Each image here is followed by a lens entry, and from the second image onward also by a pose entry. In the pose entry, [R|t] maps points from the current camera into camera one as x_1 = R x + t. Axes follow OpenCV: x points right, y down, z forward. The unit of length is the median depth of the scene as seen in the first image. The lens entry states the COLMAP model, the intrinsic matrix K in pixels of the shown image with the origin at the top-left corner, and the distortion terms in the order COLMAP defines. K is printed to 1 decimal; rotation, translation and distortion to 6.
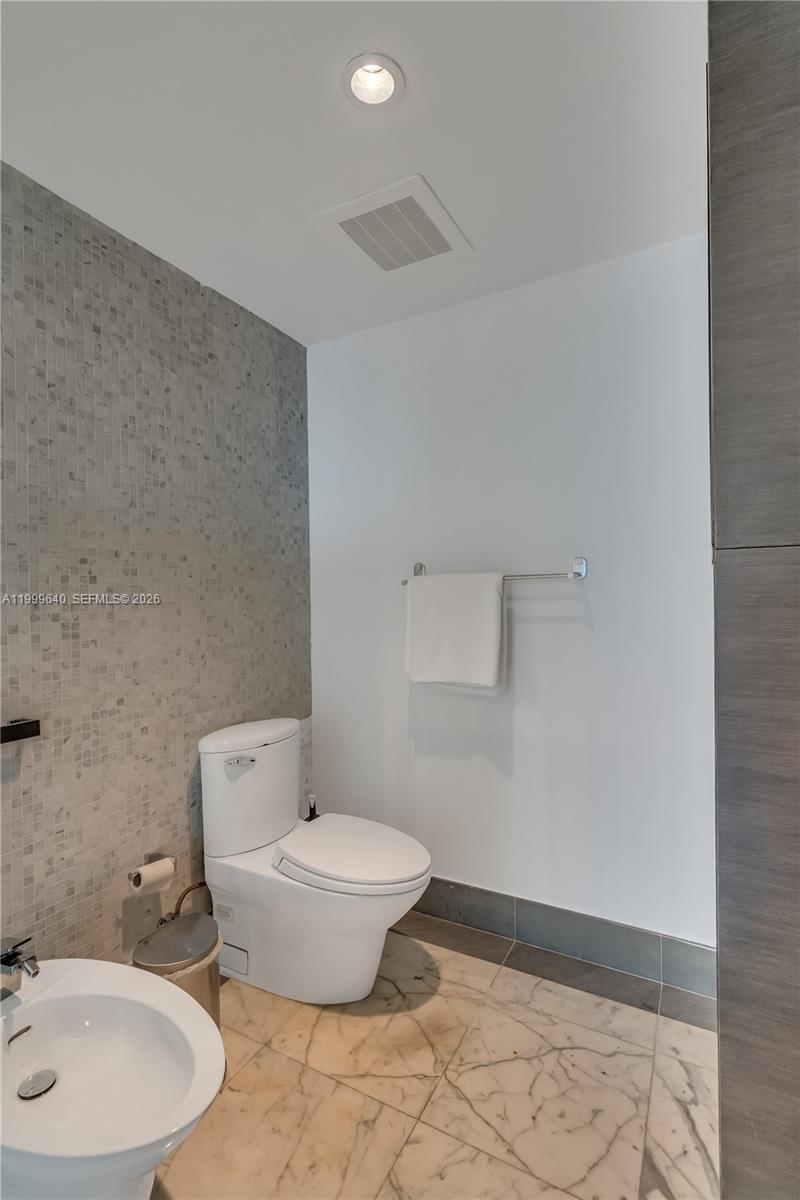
lens RADIAL K [[565.6, 0, 400.0], [0, 565.6, 600.0], [0, 0, 1]] dist [-0.000427, 0.000262]
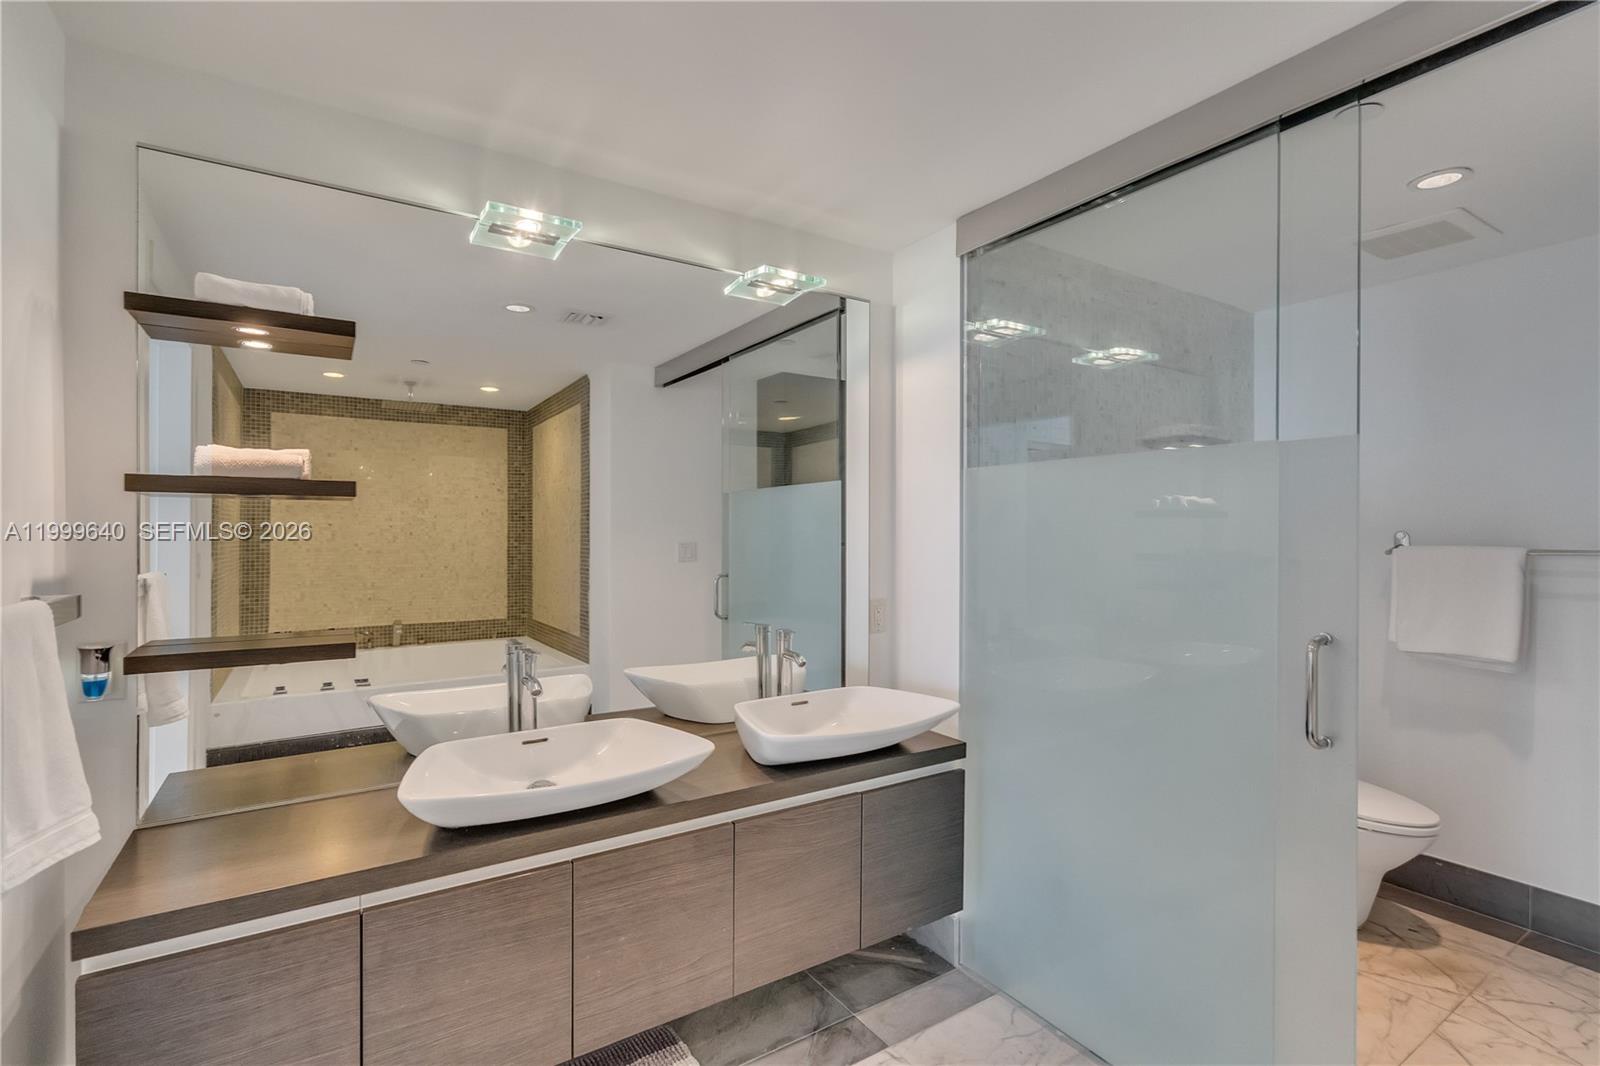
lens RADIAL K [[737.2, 0, 800.0], [0, 737.2, 533.0], [0, 0, 1]] dist [0.000565, -0.000504]
pose [[0.881120, 0.017073, -0.472584, -0.335044], [-0.016962, 0.999846, 0.004496, -0.059714], [0.472588, 0.004054, 0.881274, -0.748158]]
